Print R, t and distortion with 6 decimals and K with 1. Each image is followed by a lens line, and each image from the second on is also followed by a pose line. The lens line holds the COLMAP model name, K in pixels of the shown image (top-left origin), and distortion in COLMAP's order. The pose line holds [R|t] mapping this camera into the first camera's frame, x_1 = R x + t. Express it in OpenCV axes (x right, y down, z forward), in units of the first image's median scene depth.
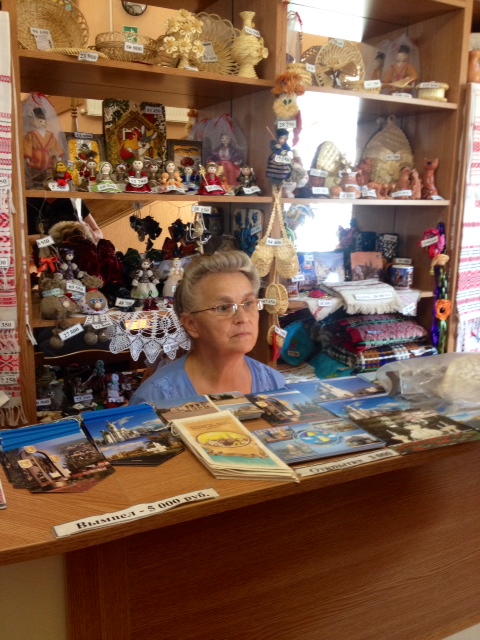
lens RADIAL K [[596.5, 0, 240.0], [0, 596.5, 320.0], [0, 0, 1]] dist [0.107188, -0.224814]
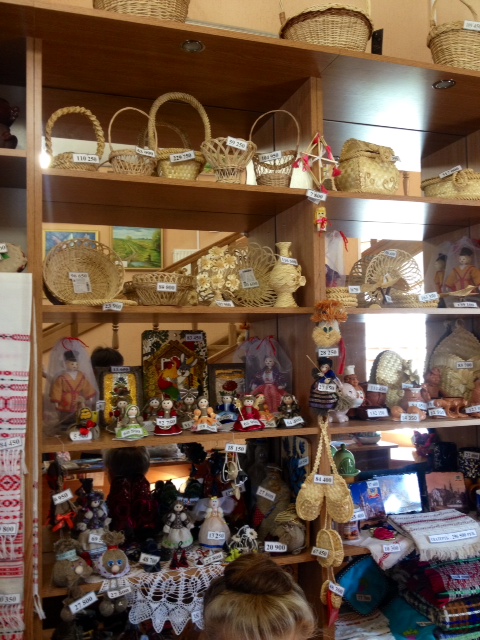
lens RADIAL K [[596.5, 0, 240.0], [0, 596.5, 320.0], [0, 0, 1]] dist [0.107188, -0.224814]
pose [[0.984384, -0.042989, -0.170707, 0.100111], [0.001101, 0.971208, -0.238230, -0.150795], [0.176033, 0.234322, 0.956089, 0.086146]]
